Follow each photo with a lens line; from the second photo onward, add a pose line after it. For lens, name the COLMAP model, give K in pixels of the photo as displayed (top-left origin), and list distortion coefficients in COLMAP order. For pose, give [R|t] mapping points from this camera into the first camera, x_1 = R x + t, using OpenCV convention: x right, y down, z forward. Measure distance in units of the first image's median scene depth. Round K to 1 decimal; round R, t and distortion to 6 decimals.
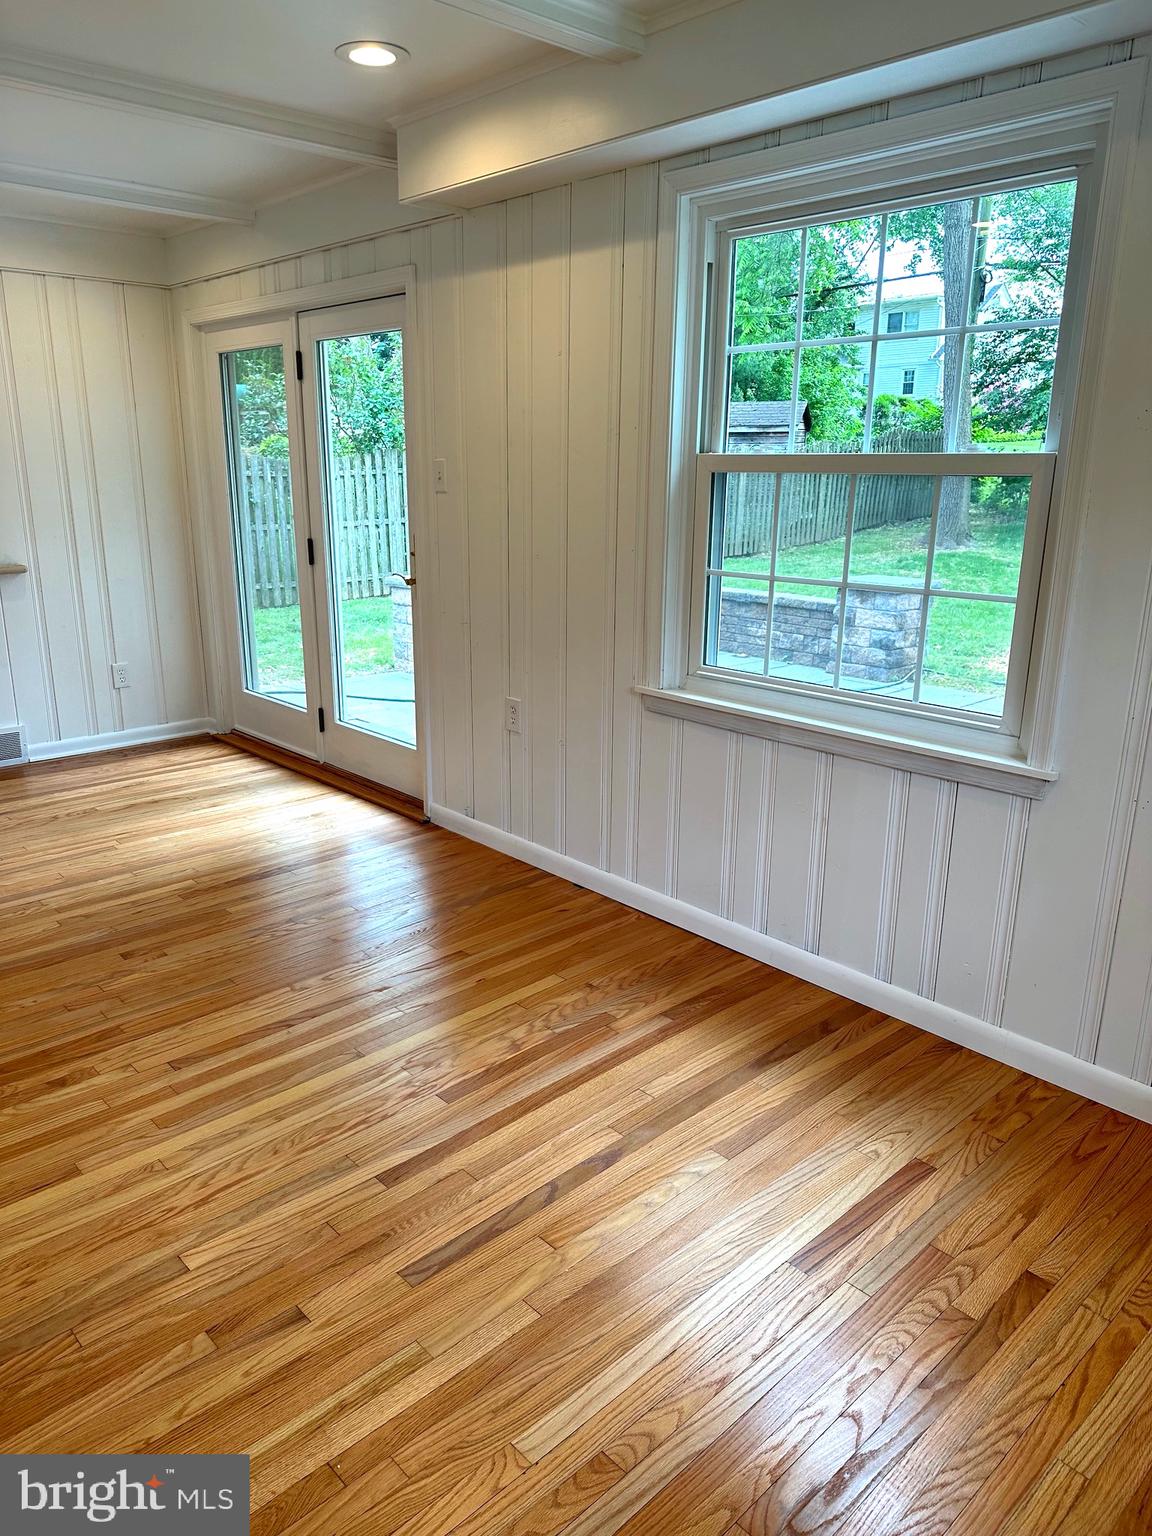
lens RADIAL K [[1065.9, 0, 561.3], [0, 1065.9, 743.7], [0, 0, 1]] dist [0.125340, -0.170369]
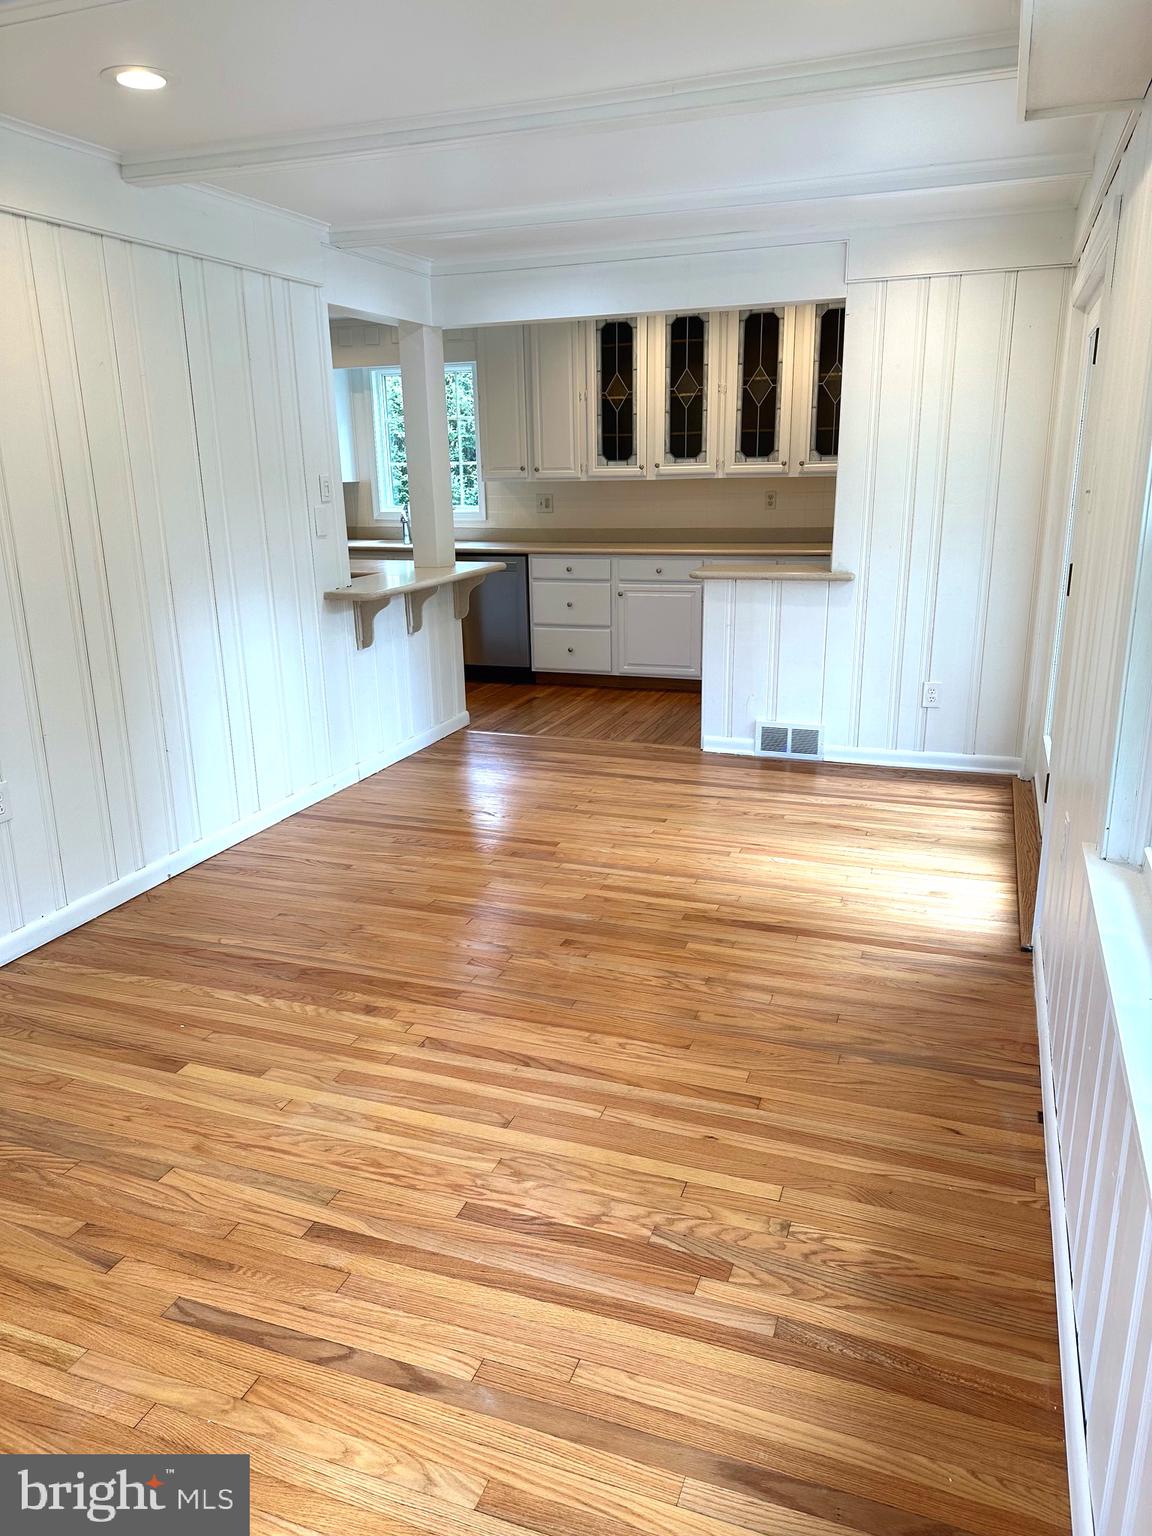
lens RADIAL K [[1065.9, 0, 561.3], [0, 1065.9, 743.7], [0, 0, 1]] dist [0.125340, -0.170369]
pose [[0.455264, 0.209342, -0.865396, 0.427626], [-0.203610, 0.970689, 0.127699, -0.118462], [0.866763, 0.118067, 0.484543, 0.413405]]
